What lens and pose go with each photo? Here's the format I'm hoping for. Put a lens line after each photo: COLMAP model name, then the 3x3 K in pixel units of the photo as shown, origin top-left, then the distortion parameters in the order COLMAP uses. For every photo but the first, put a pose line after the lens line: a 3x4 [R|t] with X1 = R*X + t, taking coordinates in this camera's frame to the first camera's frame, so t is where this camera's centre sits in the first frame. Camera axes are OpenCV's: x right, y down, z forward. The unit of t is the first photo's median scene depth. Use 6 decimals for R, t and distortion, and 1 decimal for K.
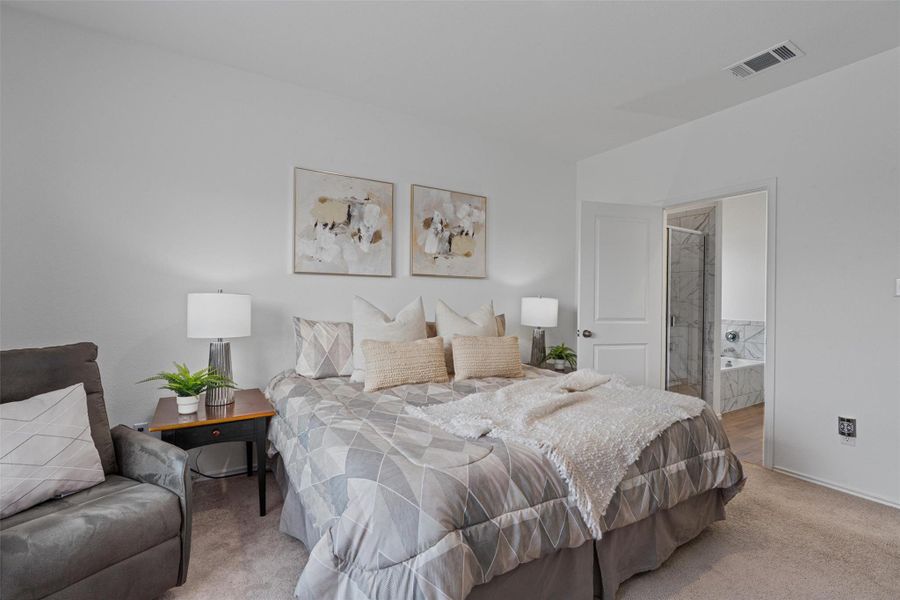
lens RADIAL K [[409.6, 0, 446.7], [0, 409.6, 300.6], [0, 0, 1]] dist [-0.006651, 0.001853]
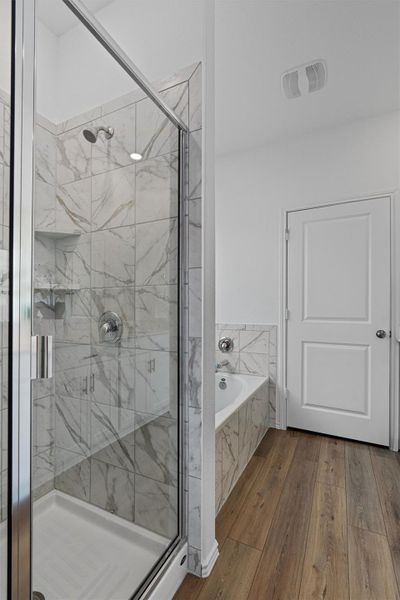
lens RADIAL K [[273.0, 0, 204.3], [0, 273.0, 305.7], [0, 0, 1]] dist [-0.006651, 0.001853]
pose [[0.846603, -0.004648, 0.532205, 0.778008], [0.010637, 0.999910, -0.008188, 0.034597], [-0.532119, 0.012593, 0.846576, 1.163733]]
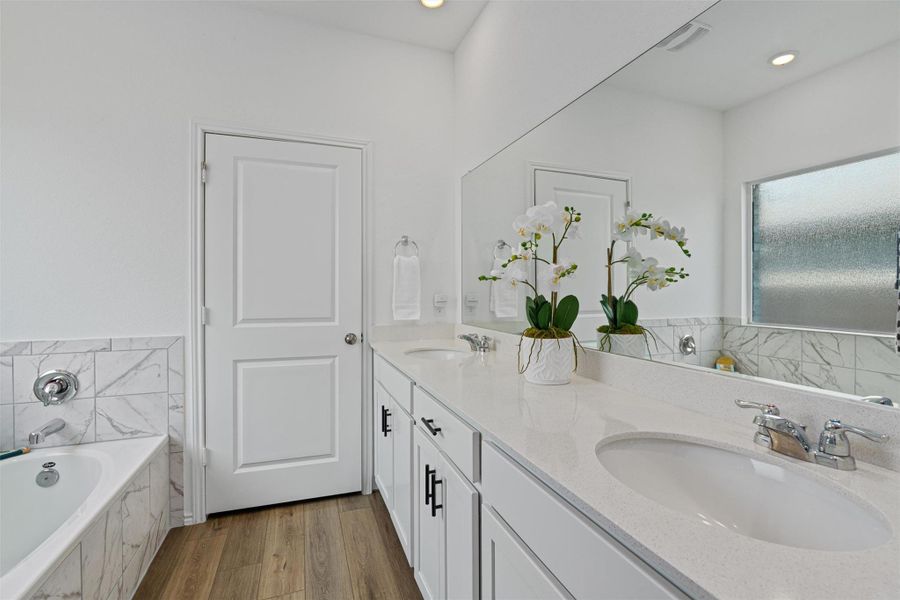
lens RADIAL K [[409.6, 0, 454.4], [0, 409.6, 294.4], [0, 0, 1]] dist [-0.006651, 0.001853]
pose [[0.183377, -0.017532, 0.982886, 0.831909], [0.014244, 0.999783, 0.015176, 0.014971], [-0.982939, 0.011217, 0.183587, 1.189658]]
